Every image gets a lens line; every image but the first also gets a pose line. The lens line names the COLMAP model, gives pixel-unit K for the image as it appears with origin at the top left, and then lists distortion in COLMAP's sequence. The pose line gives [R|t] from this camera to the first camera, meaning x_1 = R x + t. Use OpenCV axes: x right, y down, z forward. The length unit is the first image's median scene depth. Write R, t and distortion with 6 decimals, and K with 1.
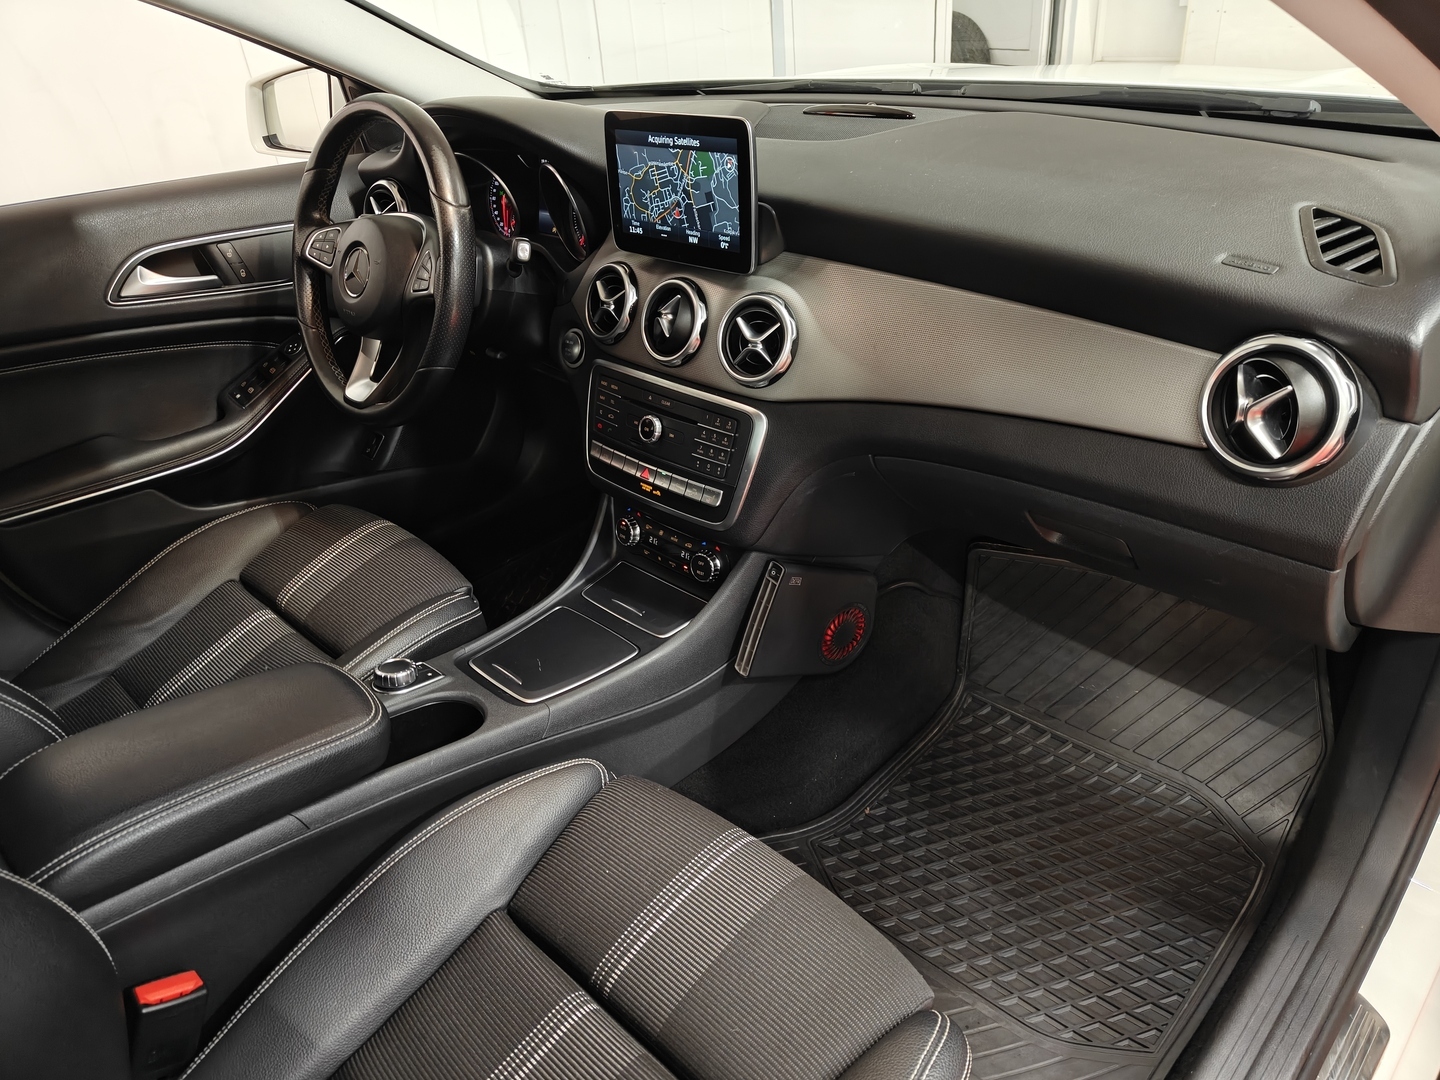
lens RADIAL K [[1006.8, 0, 721.1], [0, 1006.8, 535.1], [0, 0, 1]] dist [0.008790, 0.002422]
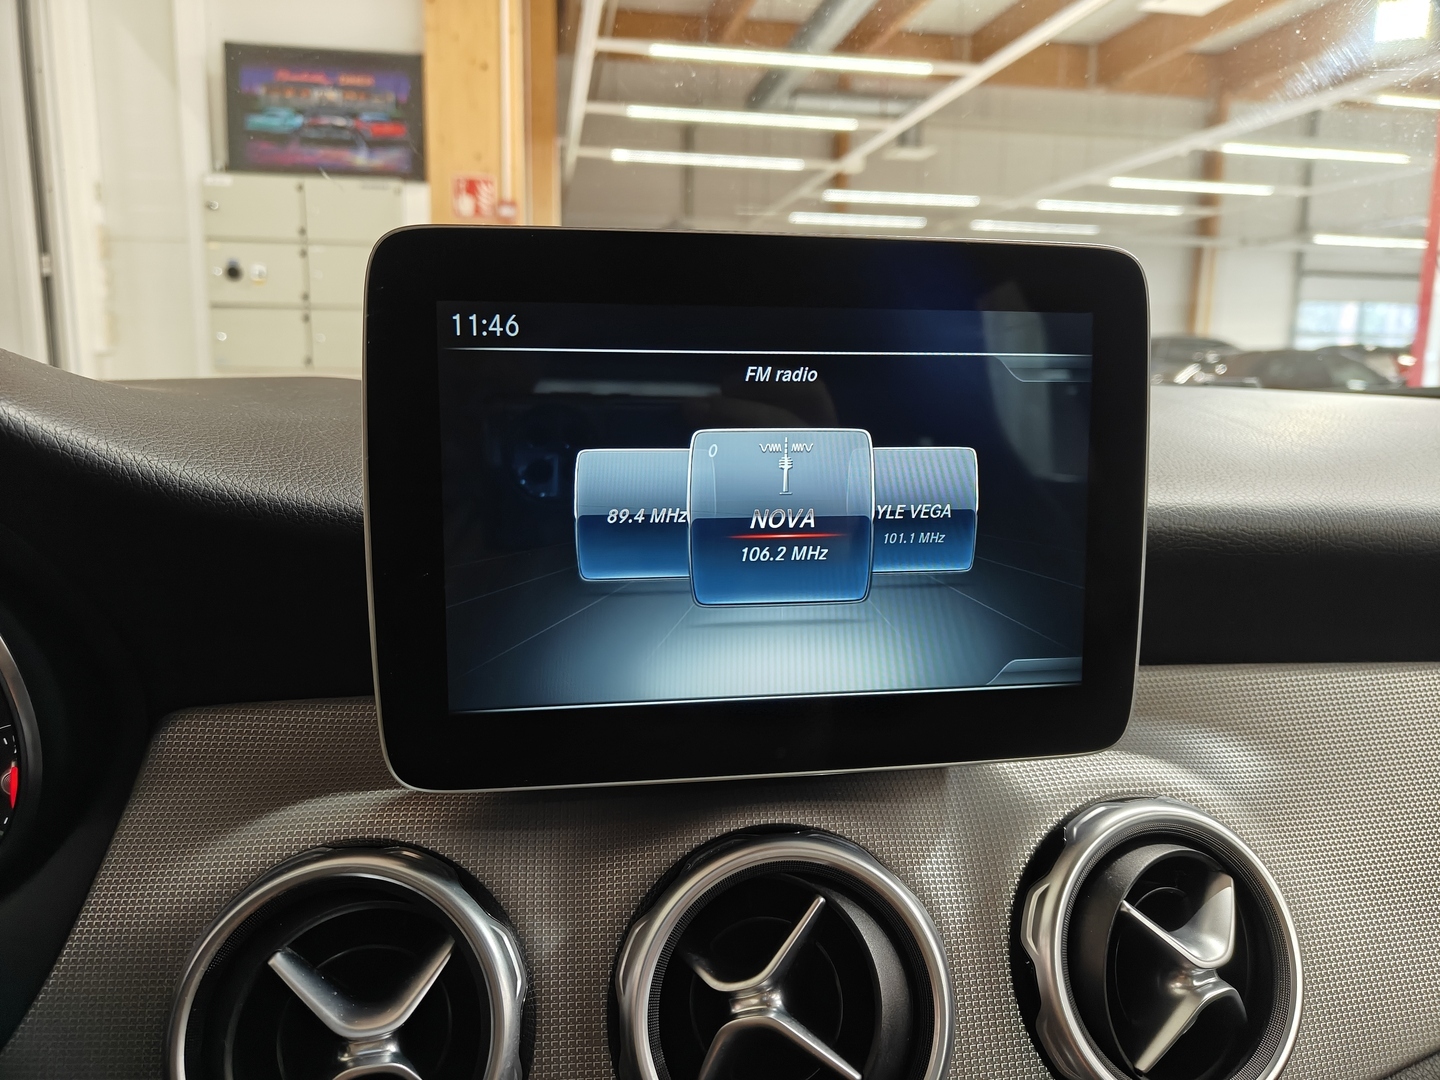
lens RADIAL K [[1018.0, 0, 714.0], [0, 1018.0, 538.9], [0, 0, 1]] dist [0.000223, -0.003393]
pose [[0.585208, -0.044875, 0.809640, -0.269981], [0.364835, 0.906270, -0.213473, -0.283250], [-0.724173, 0.420311, 0.546728, 0.866279]]
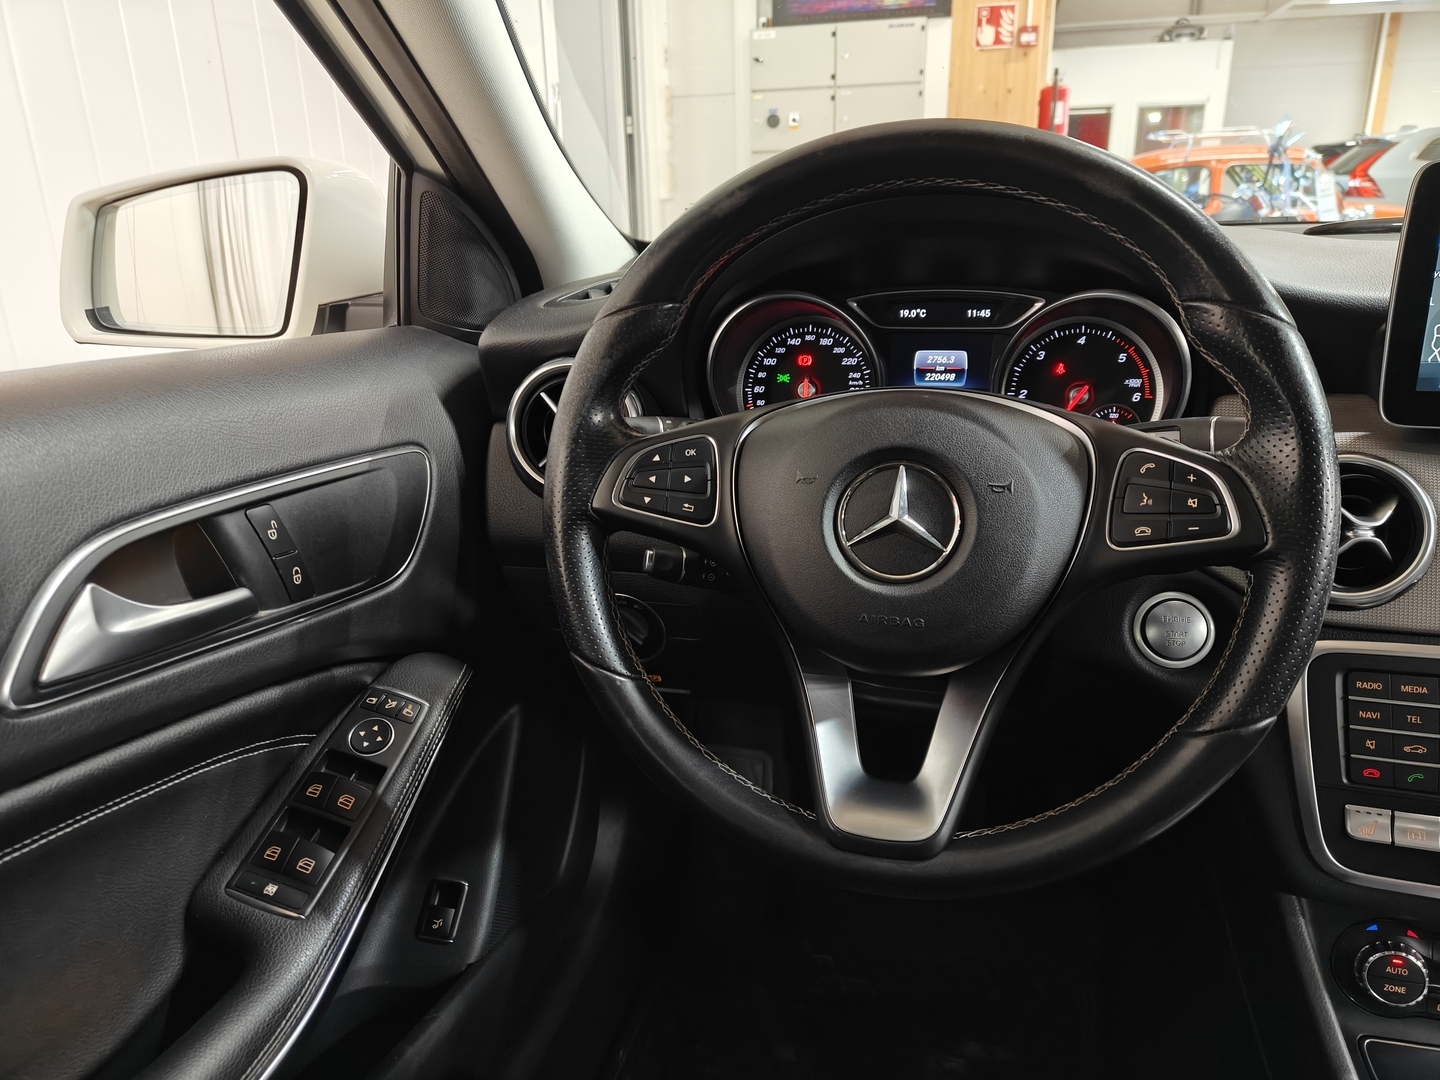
lens RADIAL K [[1002.5, 0, 714.8], [0, 1002.5, 541.3], [0, 0, 1]] dist [0.008868, -0.002525]
pose [[0.866938, -0.100131, 0.488255, -0.717100], [0.215036, 0.958892, -0.185164, -0.223543], [-0.449643, 0.265518, 0.852831, 0.797669]]
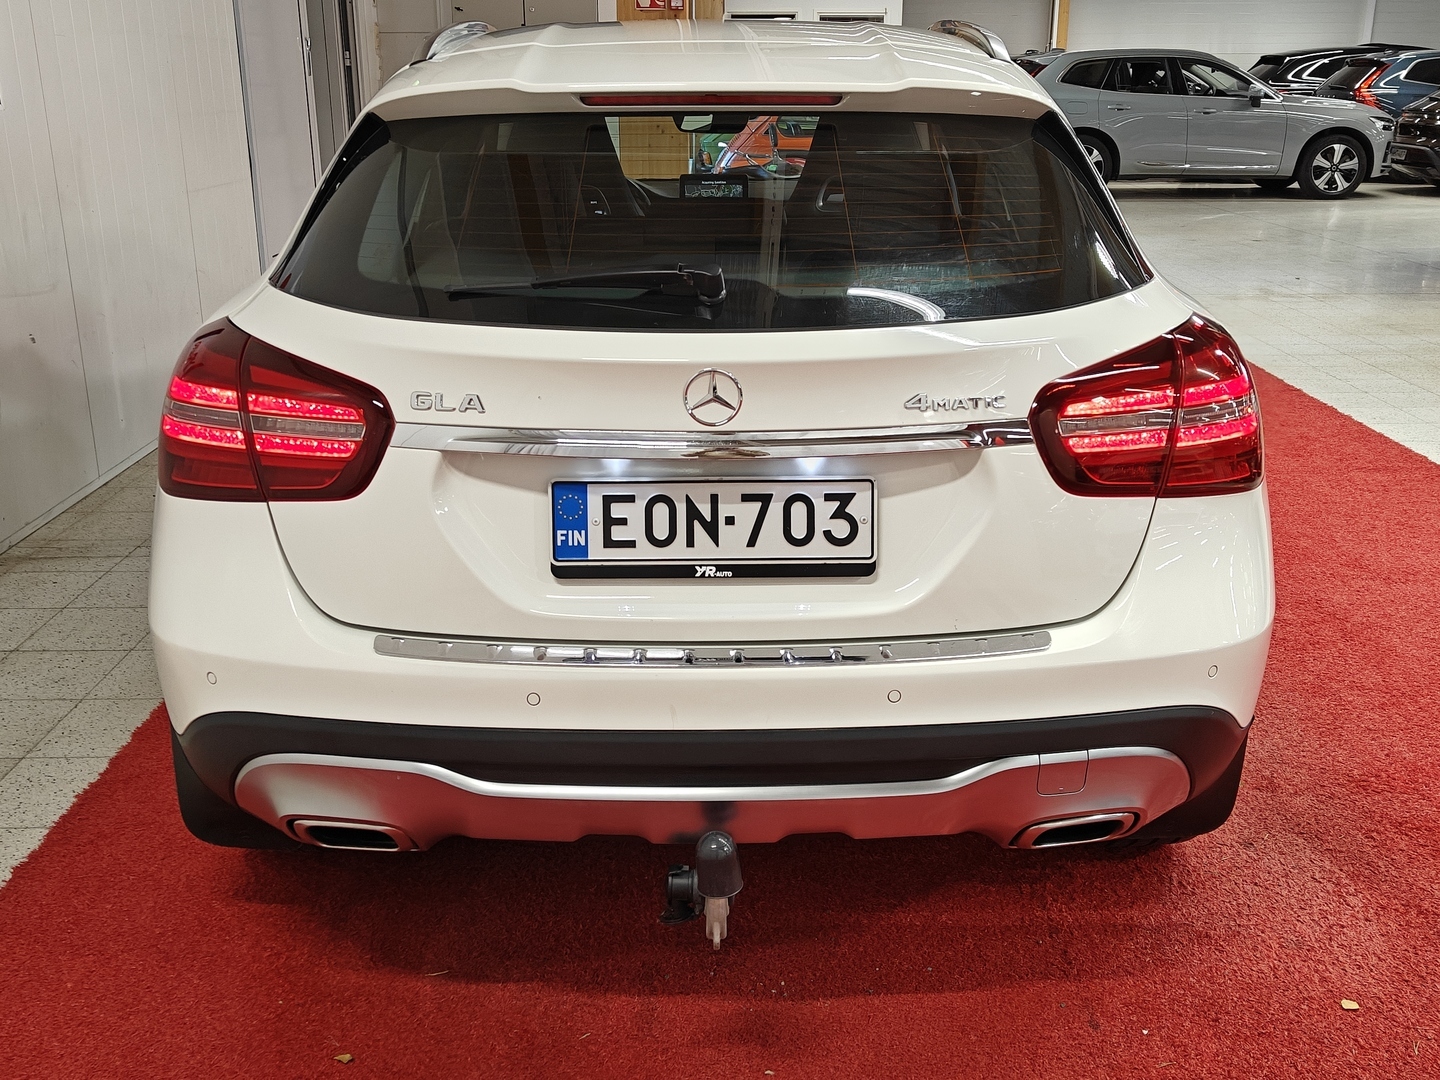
lens RADIAL K [[1434.9, 0, 727.8], [0, 1434.9, 538.7], [0, 0, 1]] dist [0.035719, -0.012254]
pose [[0.701711, -0.137759, 0.699017, -3.086117], [0.318232, 0.938421, -0.134519, 1.169005], [-0.637440, 0.316843, 0.702339, -1.646060]]
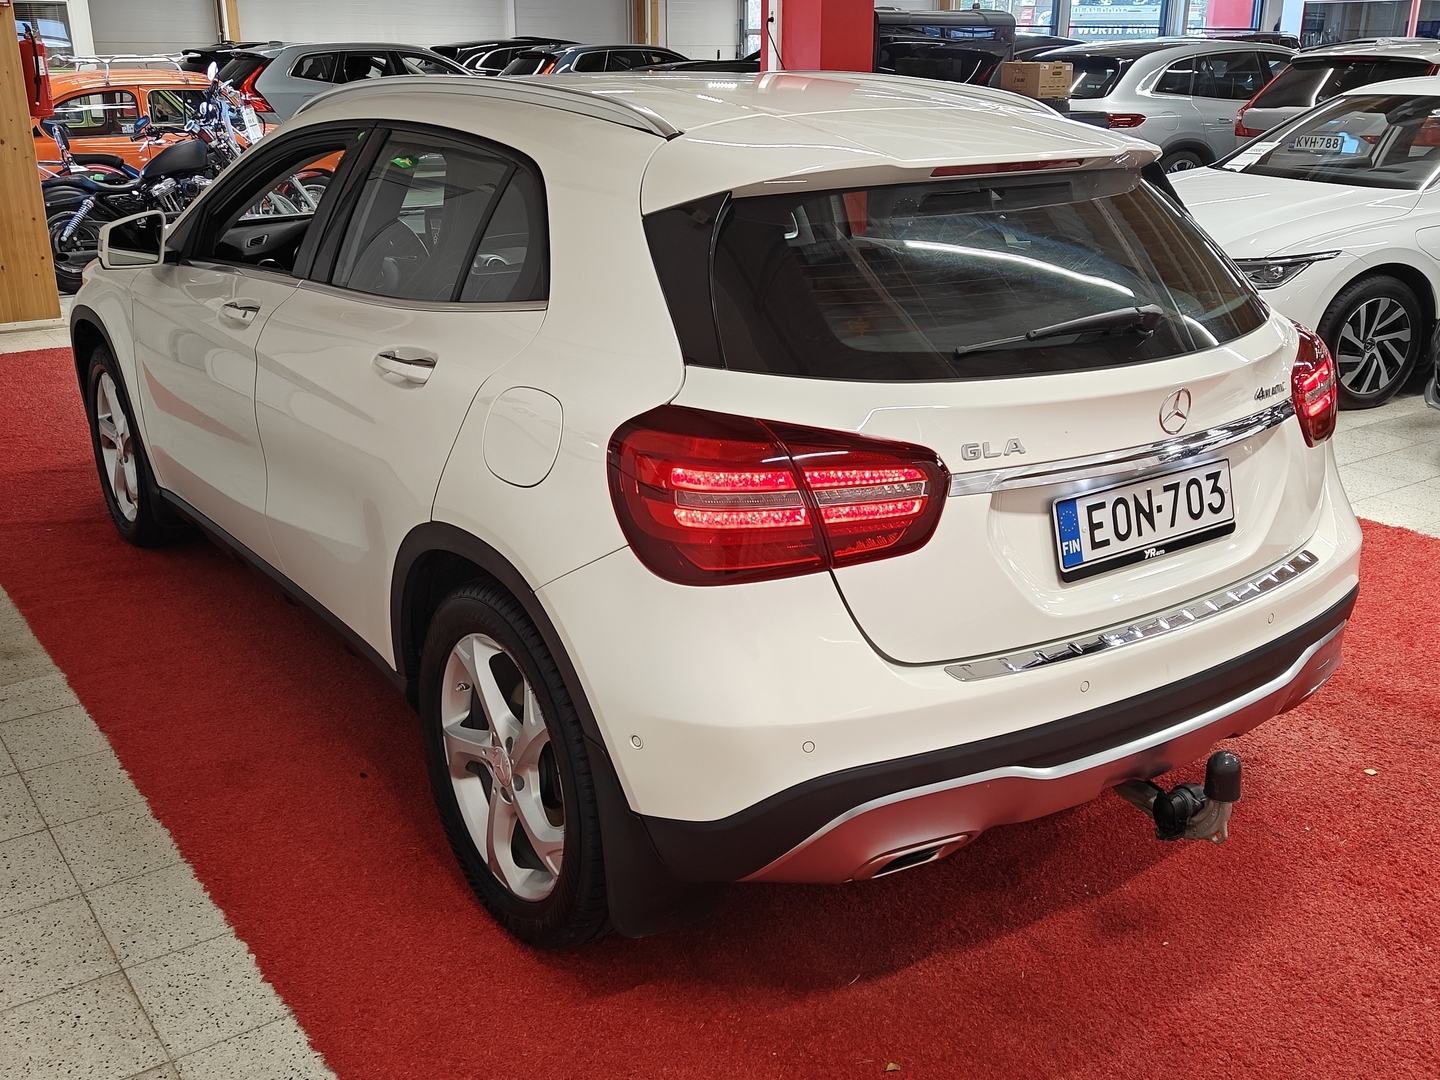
lens RADIAL K [[1434.9, 0, 727.8], [0, 1434.9, 538.7], [0, 0, 1]] dist [0.035719, -0.012254]
pose [[0.167527, -0.236219, 0.957149, -4.113353], [0.501460, 0.856312, 0.123564, 0.312282], [-0.848807, 0.459272, 0.261910, -0.354482]]
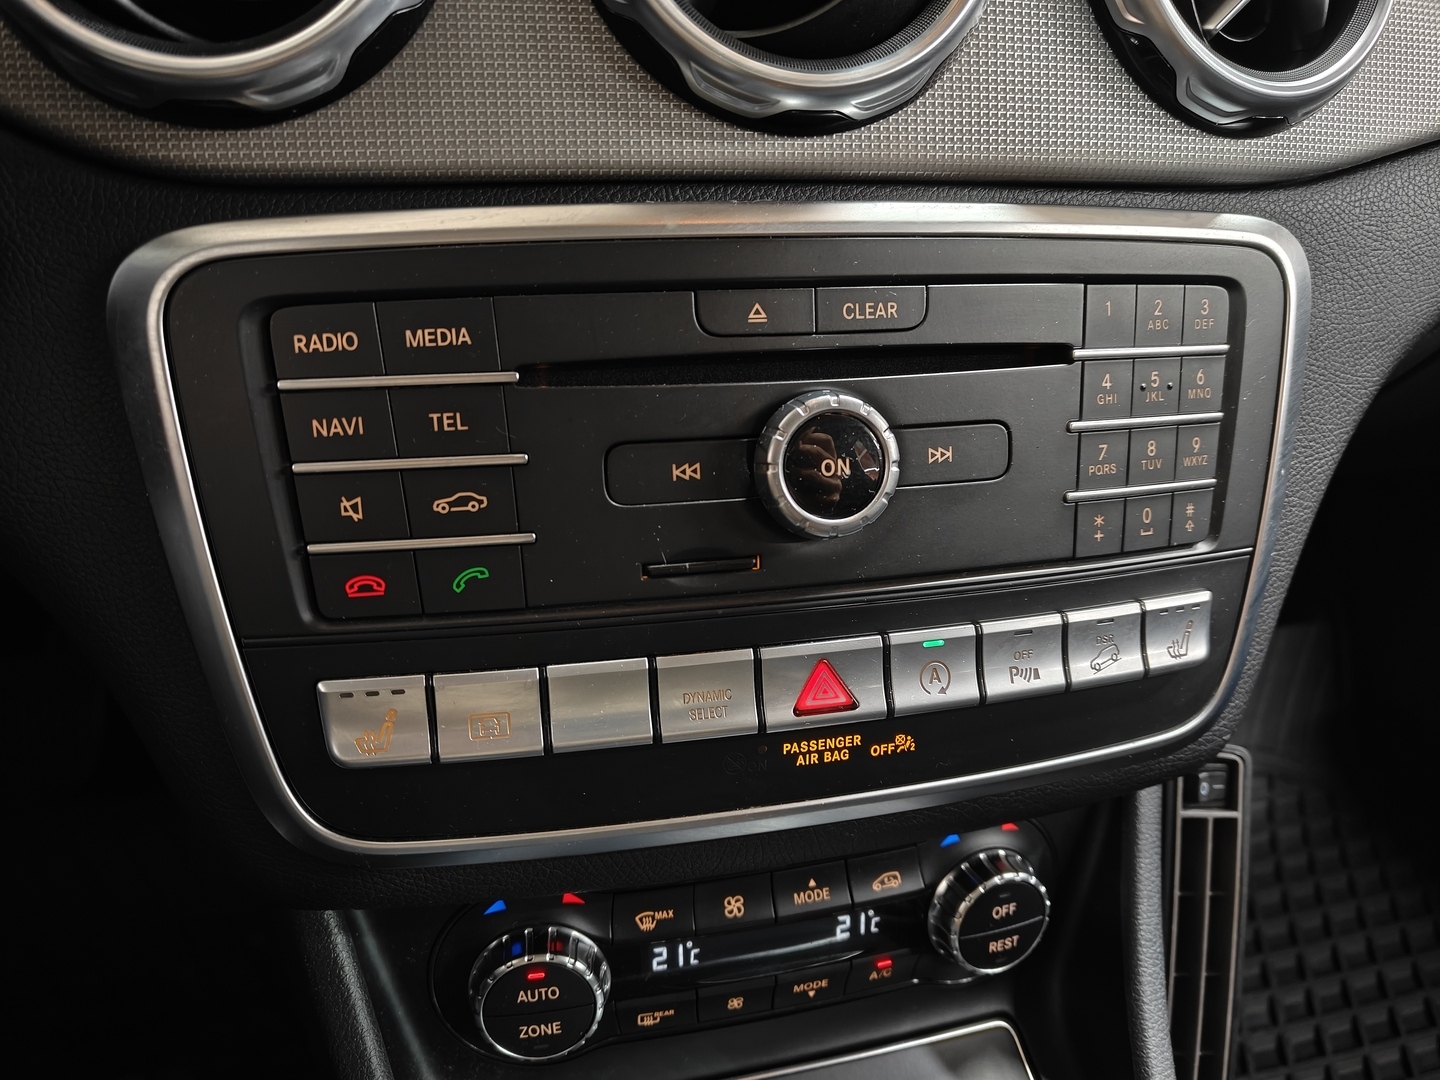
lens RADIAL K [[1038.5, 0, 728.2], [0, 1038.5, 536.1], [0, 0, 1]] dist [0.007364, -0.003100]
pose [[0.507673, -0.324219, 0.798217, -0.263257], [0.357325, 0.922284, 0.147350, -0.138430], [-0.783956, 0.210417, 0.584070, 0.965092]]
